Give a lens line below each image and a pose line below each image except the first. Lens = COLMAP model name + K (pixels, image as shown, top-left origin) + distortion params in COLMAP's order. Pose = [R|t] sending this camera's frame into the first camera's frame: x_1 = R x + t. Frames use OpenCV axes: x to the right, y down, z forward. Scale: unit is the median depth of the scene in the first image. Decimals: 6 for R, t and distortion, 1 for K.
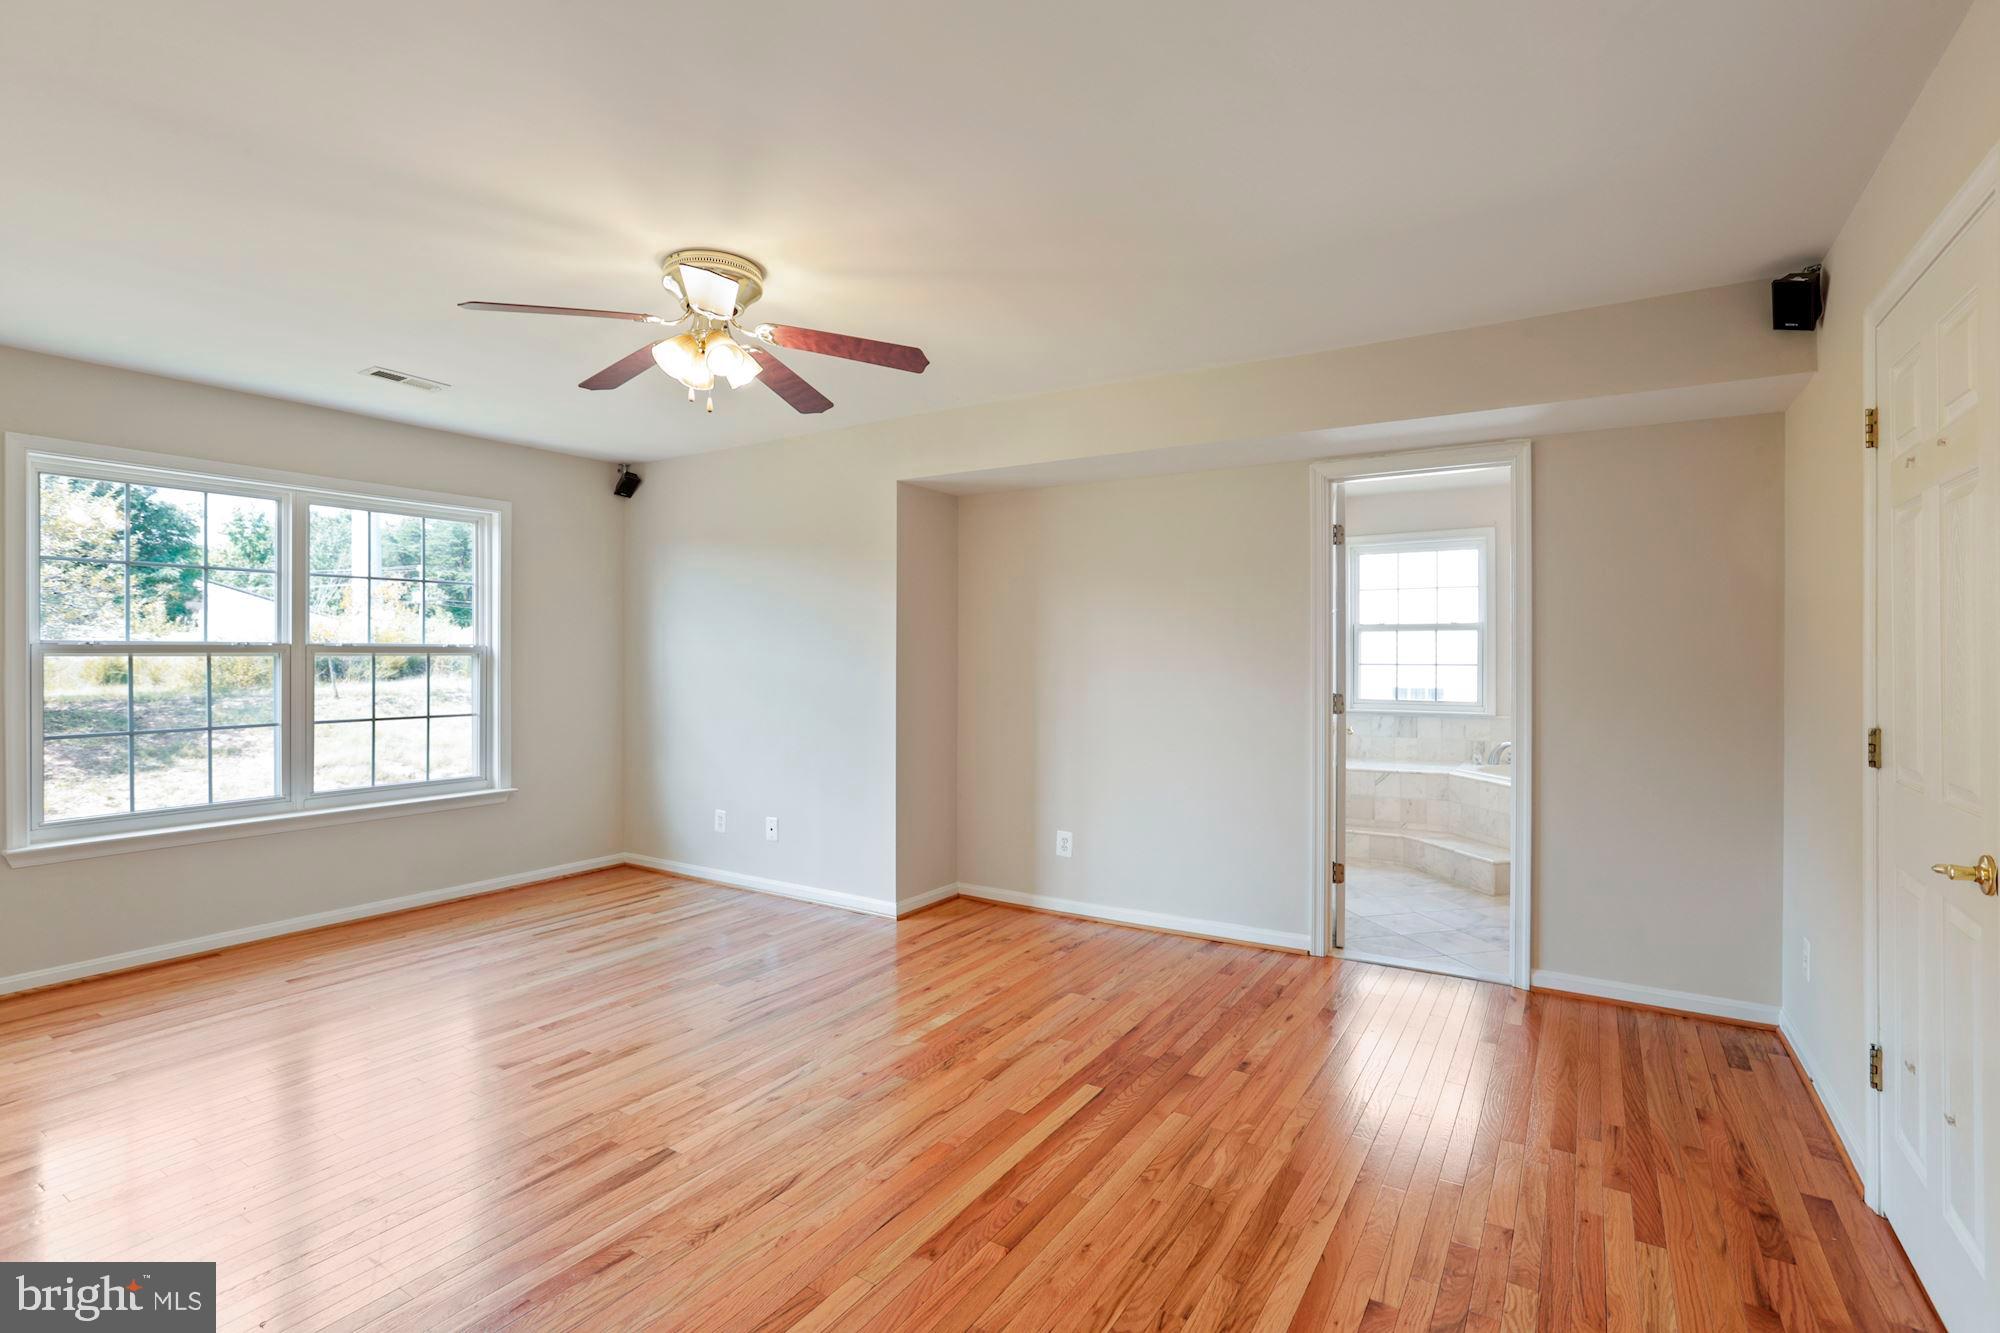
lens RADIAL K [[950.0, 0, 993.3], [0, 950.0, 655.2], [0, 0, 1]] dist [-0.006175, 0.001398]
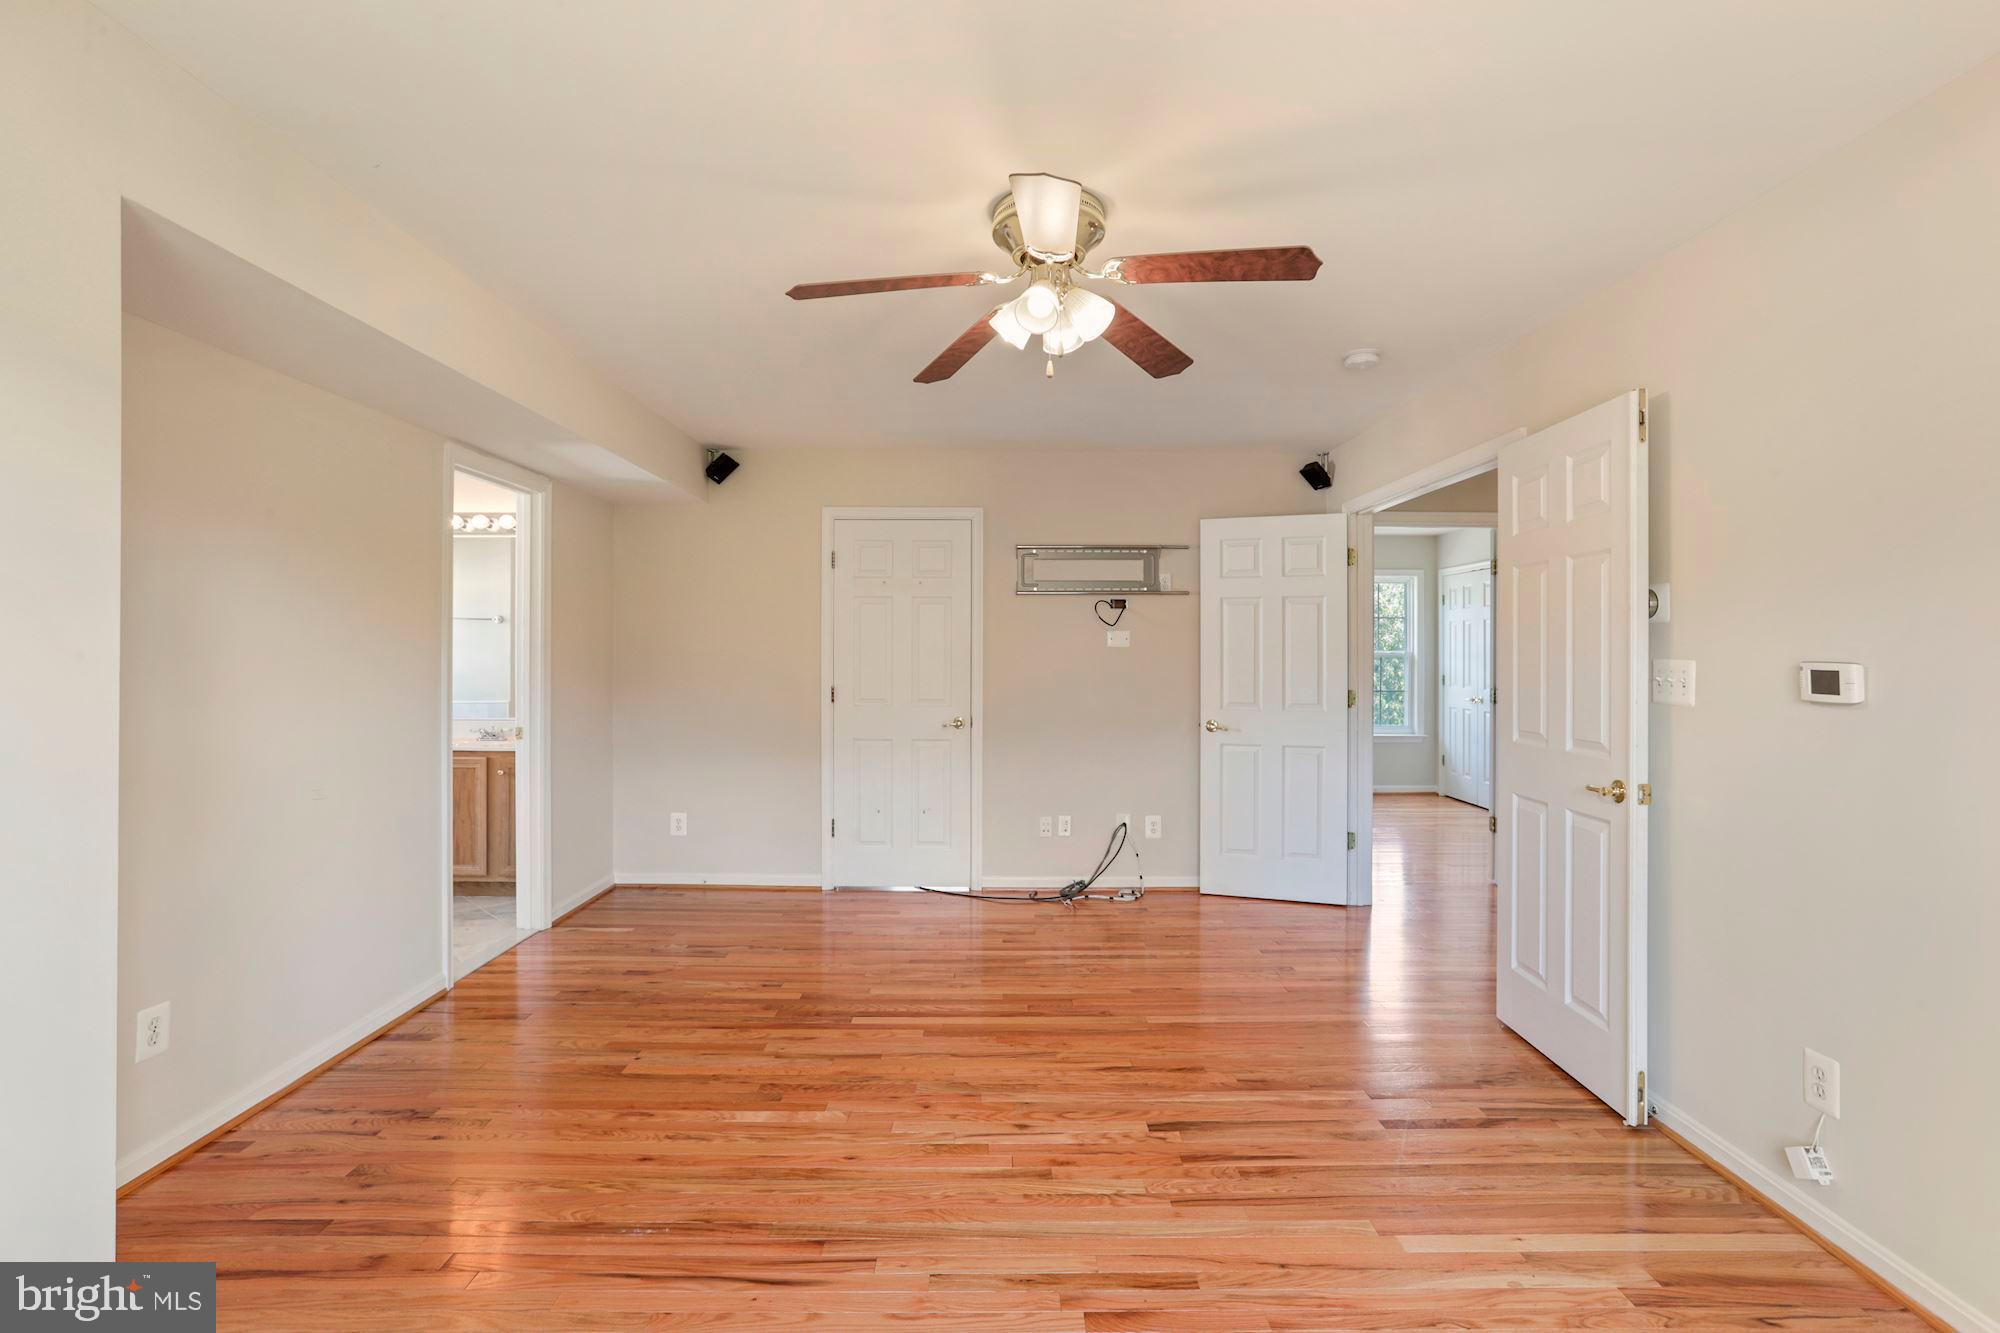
lens RADIAL K [[890.1, 0, 997.3], [0, 890.1, 661.6], [0, 0, 1]] dist [-0.014880, 0.000487]
pose [[-0.538661, -0.007547, 0.842489, -0.860438], [-0.005735, 0.999970, 0.005291, -0.006166], [-0.842503, -0.001981, -0.538688, 1.334576]]
